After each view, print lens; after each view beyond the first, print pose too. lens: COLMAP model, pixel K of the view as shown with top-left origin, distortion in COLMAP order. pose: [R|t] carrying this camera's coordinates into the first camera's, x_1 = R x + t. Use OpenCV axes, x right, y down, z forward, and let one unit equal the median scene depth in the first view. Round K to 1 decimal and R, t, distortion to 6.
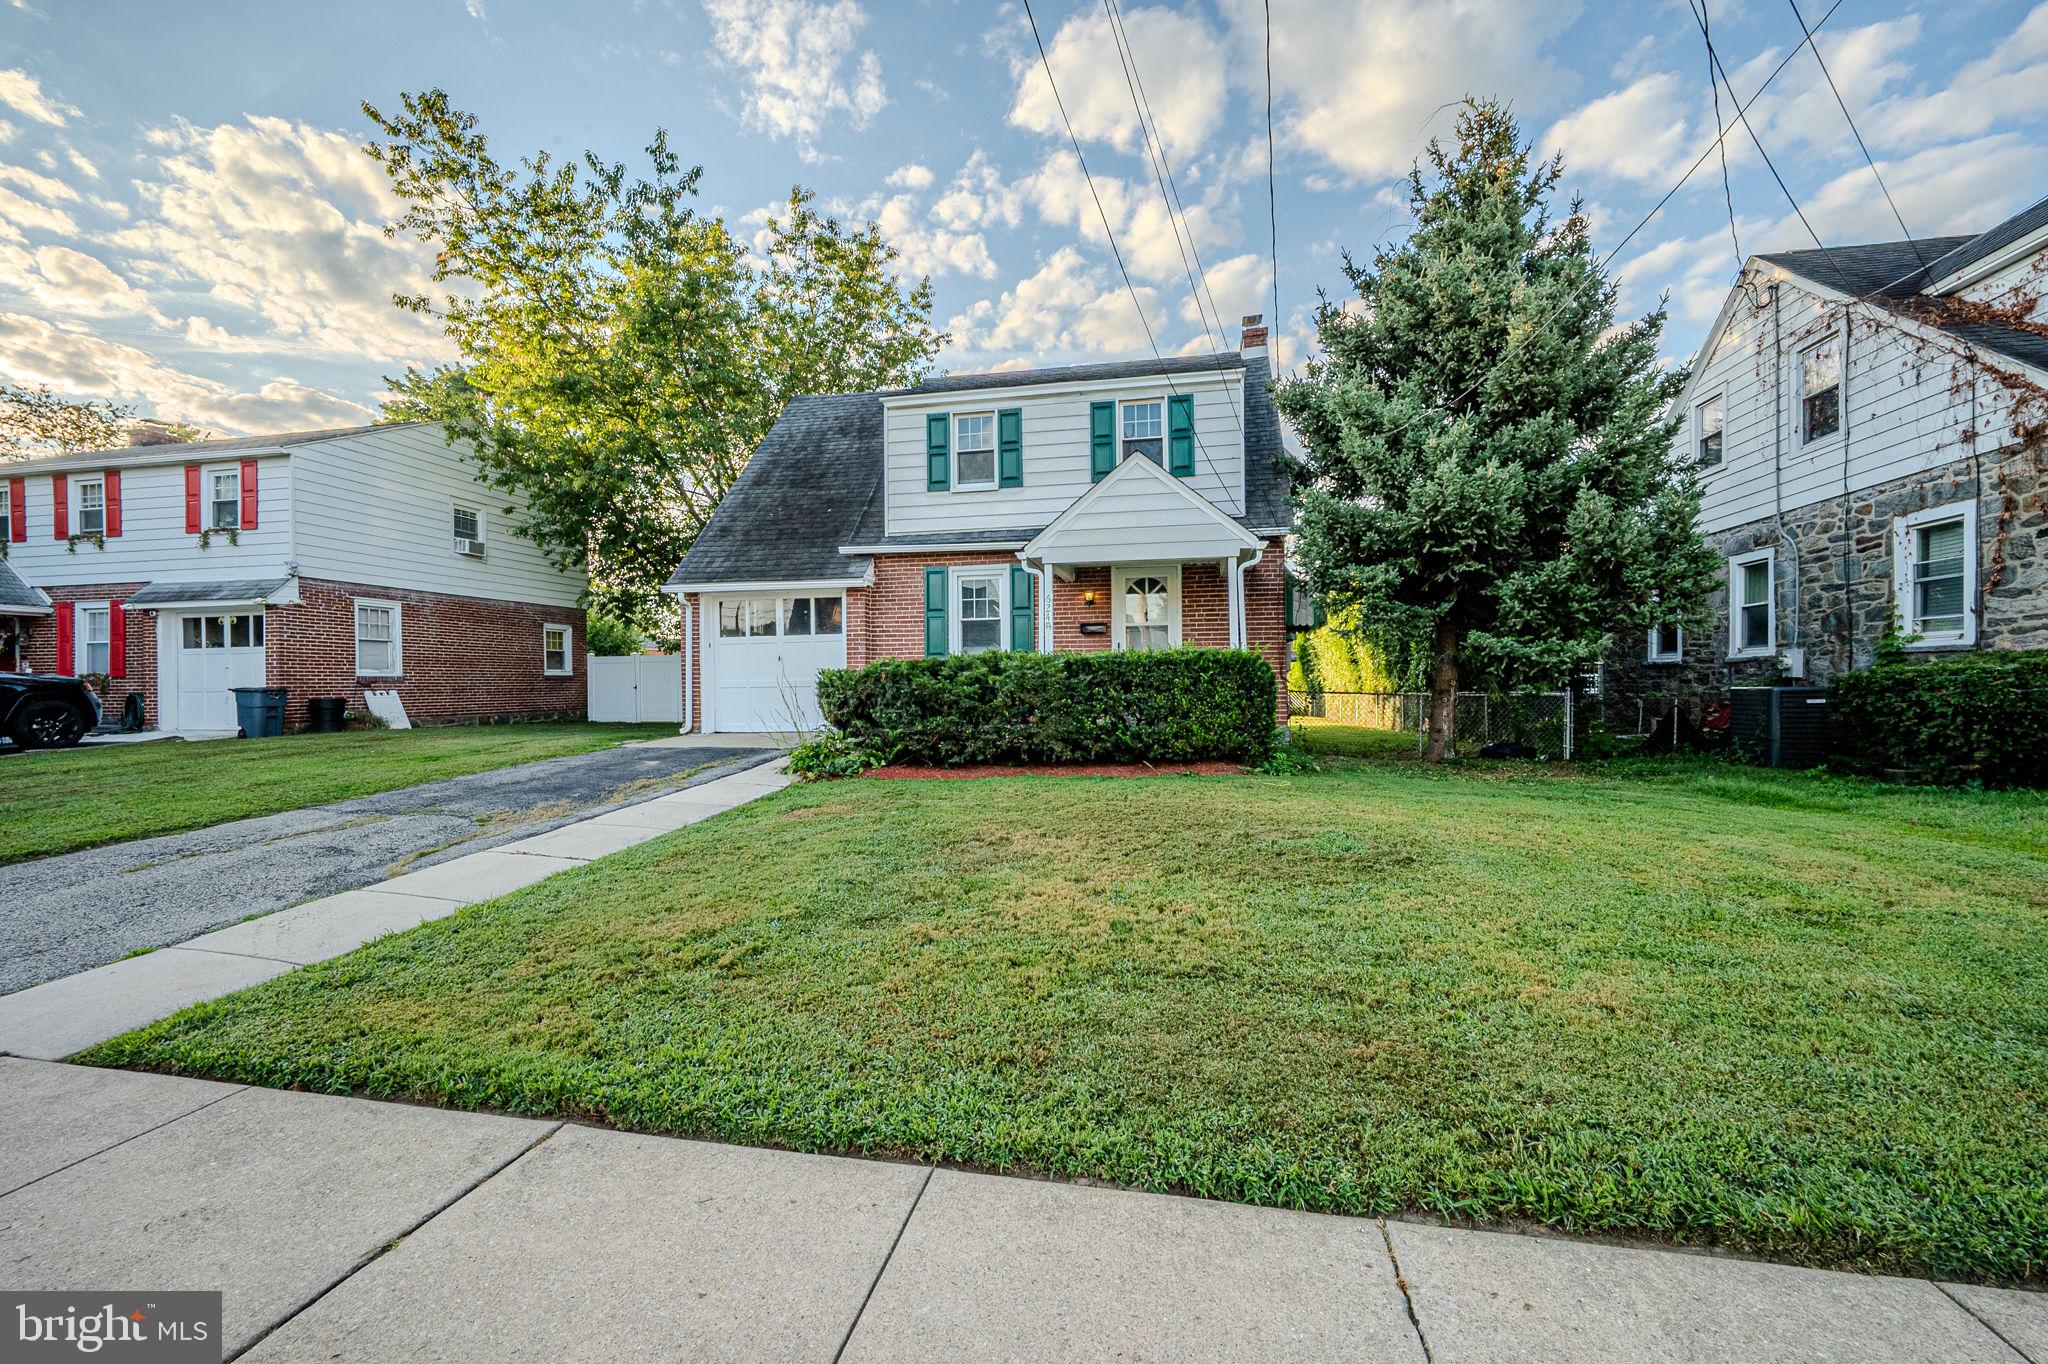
lens RADIAL K [[804.8, 0, 1031.8], [0, 804.8, 688.7], [0, 0, 1]] dist [-0.001352, -0.000082]
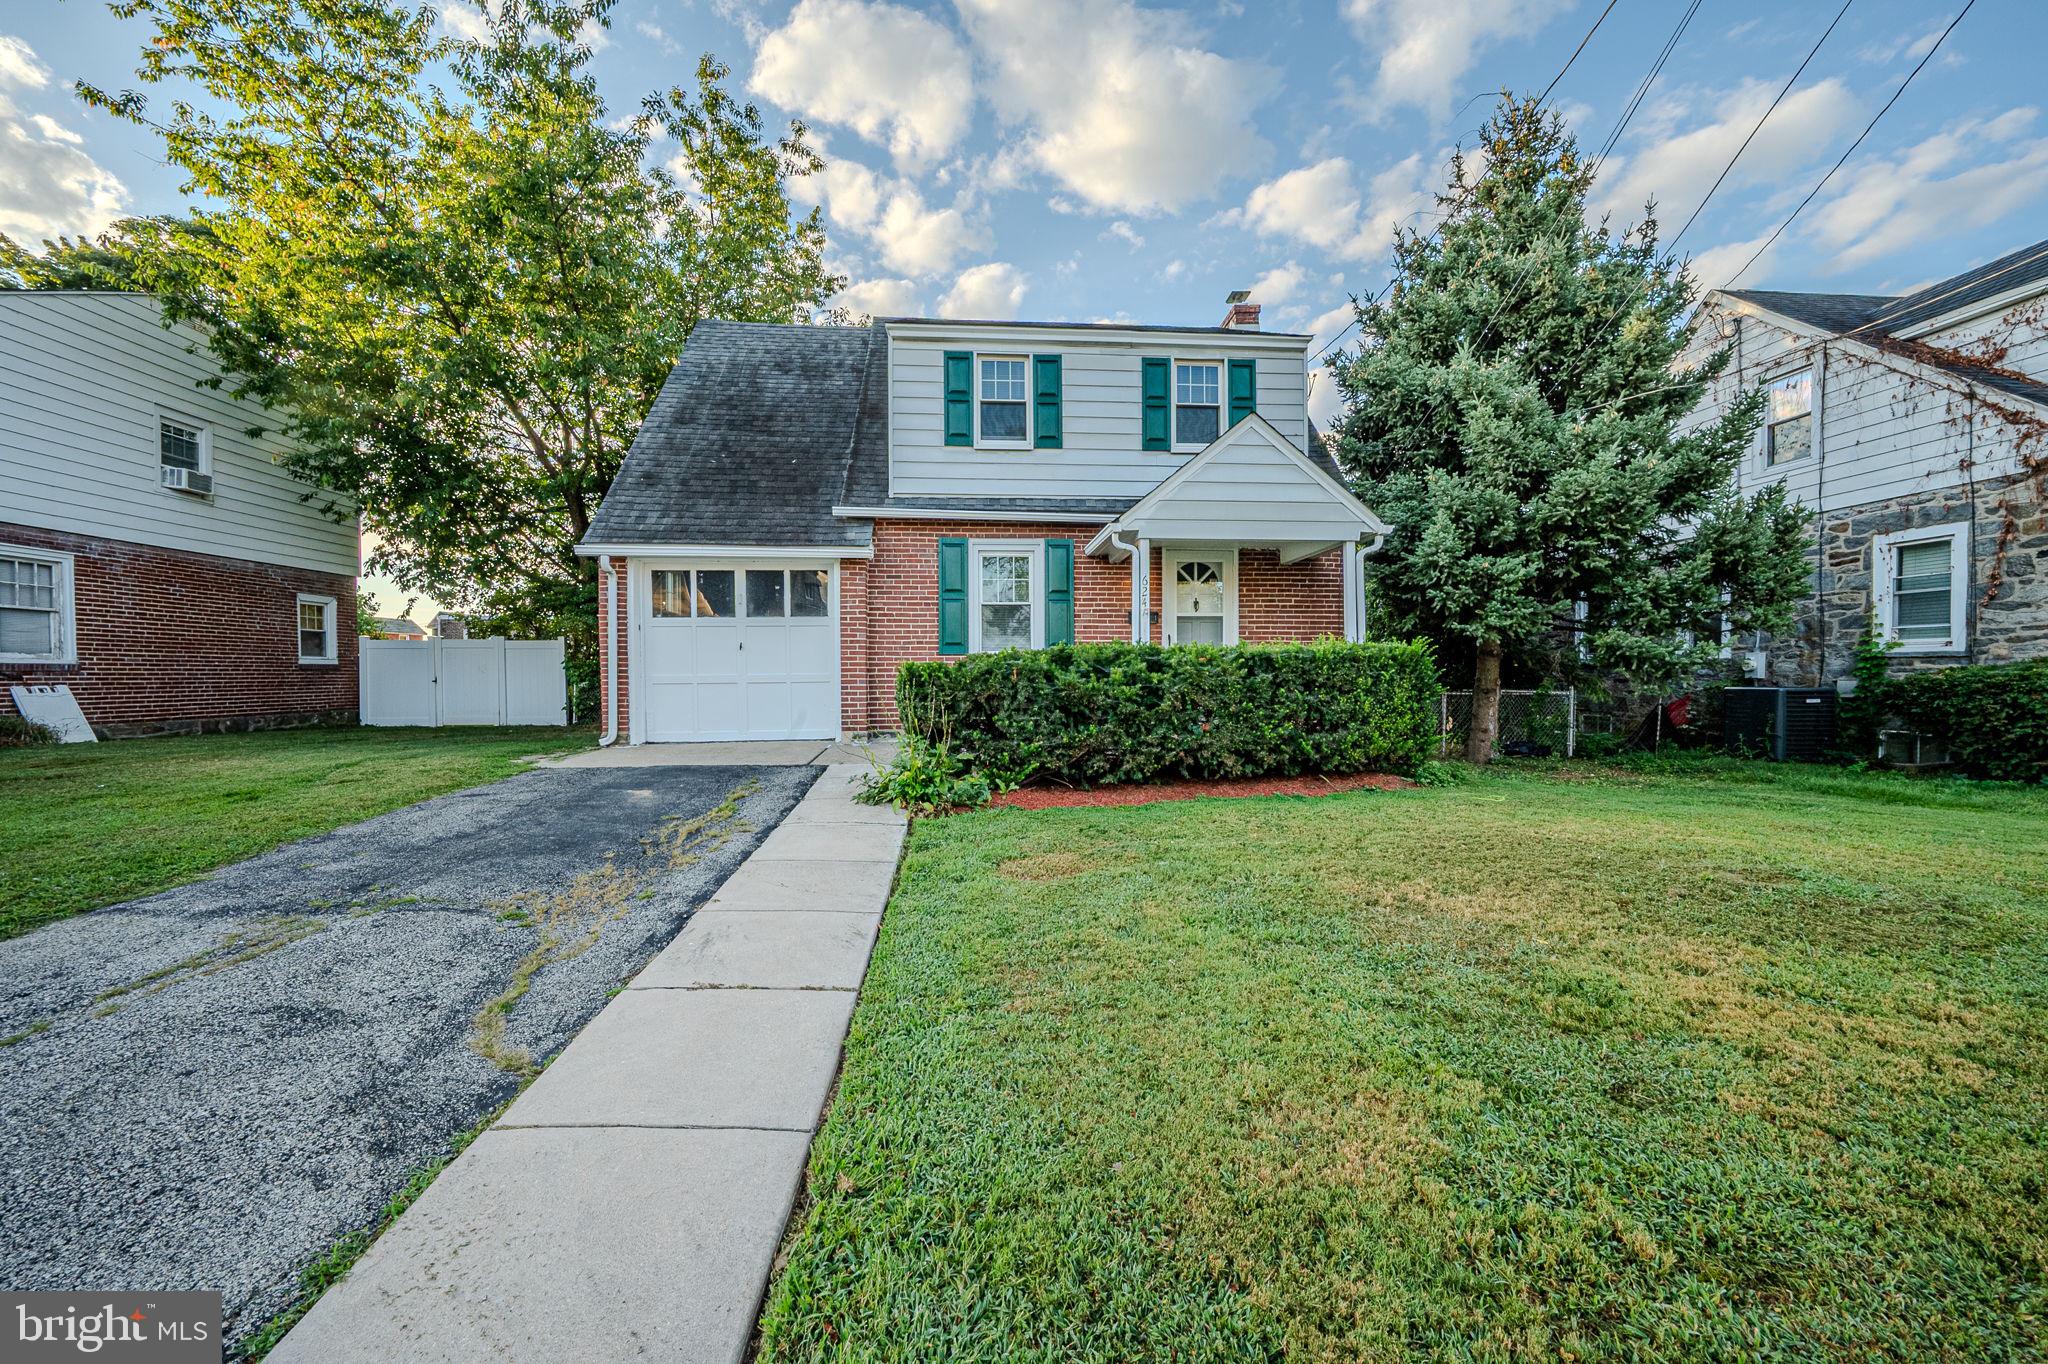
lens RADIAL K [[804.8, 0, 1031.8], [0, 804.8, 688.7], [0, 0, 1]] dist [-0.001352, -0.000082]
pose [[0.962659, 0.001363, 0.270712, -0.318373], [-0.003775, 0.999958, 0.008390, -0.005670], [-0.270689, -0.009099, 0.962624, 0.222394]]
